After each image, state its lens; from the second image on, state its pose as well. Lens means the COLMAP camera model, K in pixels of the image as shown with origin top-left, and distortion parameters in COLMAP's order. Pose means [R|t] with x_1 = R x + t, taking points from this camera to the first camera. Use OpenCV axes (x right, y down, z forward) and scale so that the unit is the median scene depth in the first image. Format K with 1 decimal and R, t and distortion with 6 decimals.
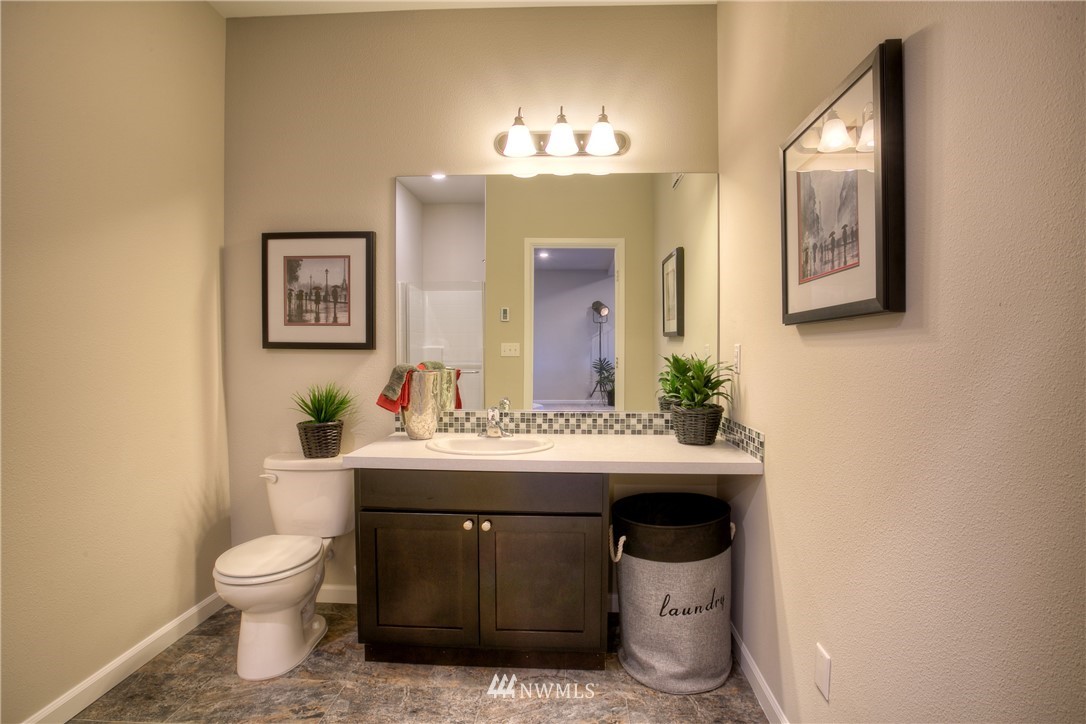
lens RADIAL K [[522.8, 0, 544.7], [0, 522.8, 357.6], [0, 0, 1]] dist [-0.010546, 0.002123]
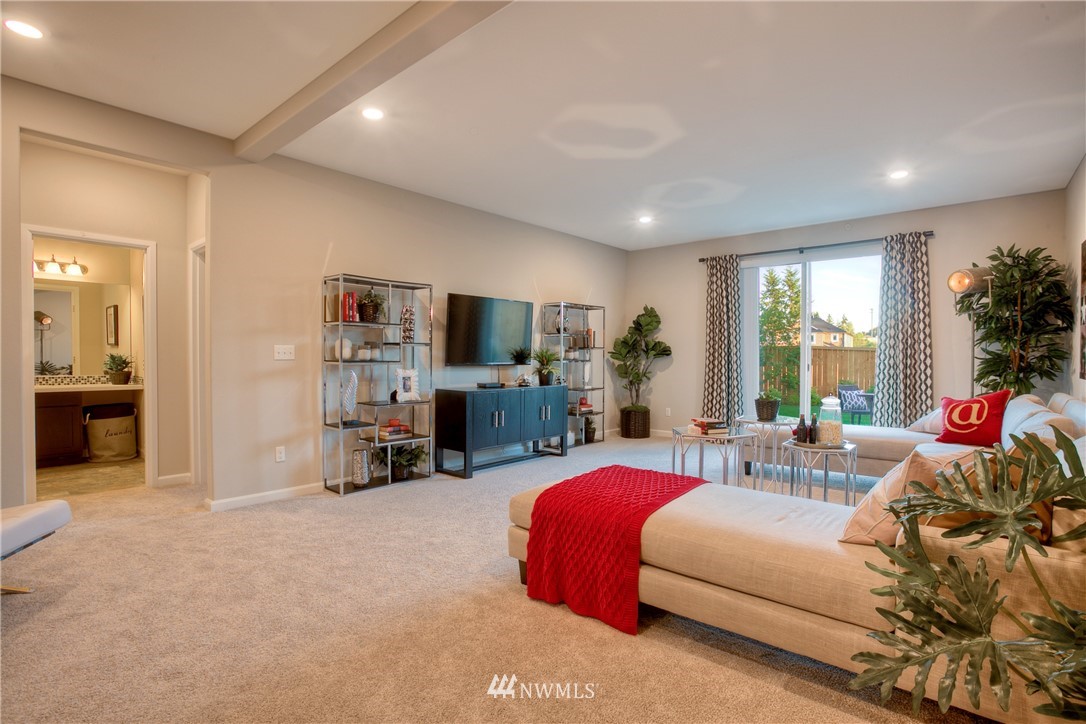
lens RADIAL K [[522.8, 0, 545.5], [0, 522.8, 365.5], [0, 0, 1]] dist [-0.010546, 0.002123]
pose [[0.610139, -0.011725, 0.792208, -0.486940], [0.009317, 0.999928, 0.007623, 0.056147], [-0.792240, 0.002730, 0.610204, -2.319060]]
